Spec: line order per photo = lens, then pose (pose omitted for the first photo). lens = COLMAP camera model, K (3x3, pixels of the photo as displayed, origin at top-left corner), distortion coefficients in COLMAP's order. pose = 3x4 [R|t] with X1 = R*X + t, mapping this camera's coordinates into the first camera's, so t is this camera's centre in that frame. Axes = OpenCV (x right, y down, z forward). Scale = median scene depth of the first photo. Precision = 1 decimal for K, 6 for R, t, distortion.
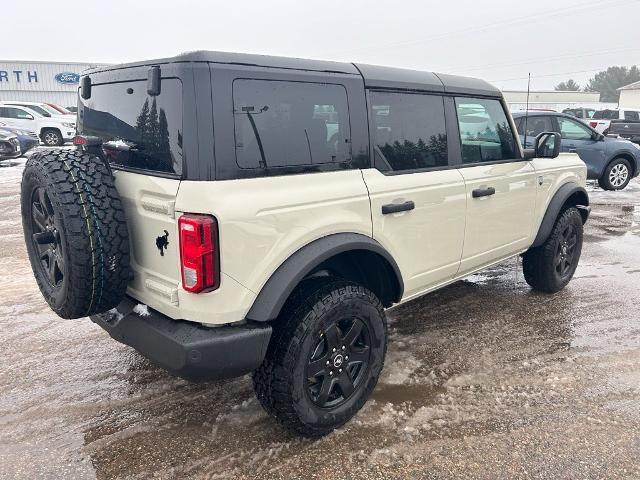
lens RADIAL K [[487.5, 0, 313.8], [0, 487.5, 238.9], [0, 0, 1]] dist [0.060491, -0.073833]
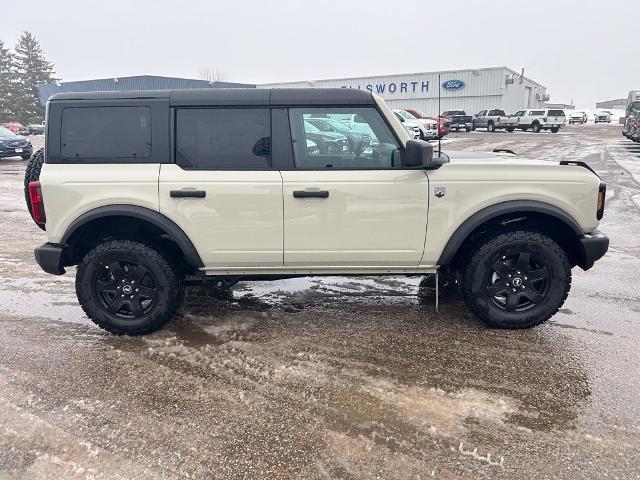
lens RADIAL K [[487.5, 0, 313.8], [0, 487.5, 238.9], [0, 0, 1]] dist [0.060491, -0.073833]
pose [[0.707312, 0.150731, -0.690644, 1.398214], [-0.152698, 0.986515, 0.058921, -0.076820], [0.690212, 0.063784, 0.720790, 0.279923]]
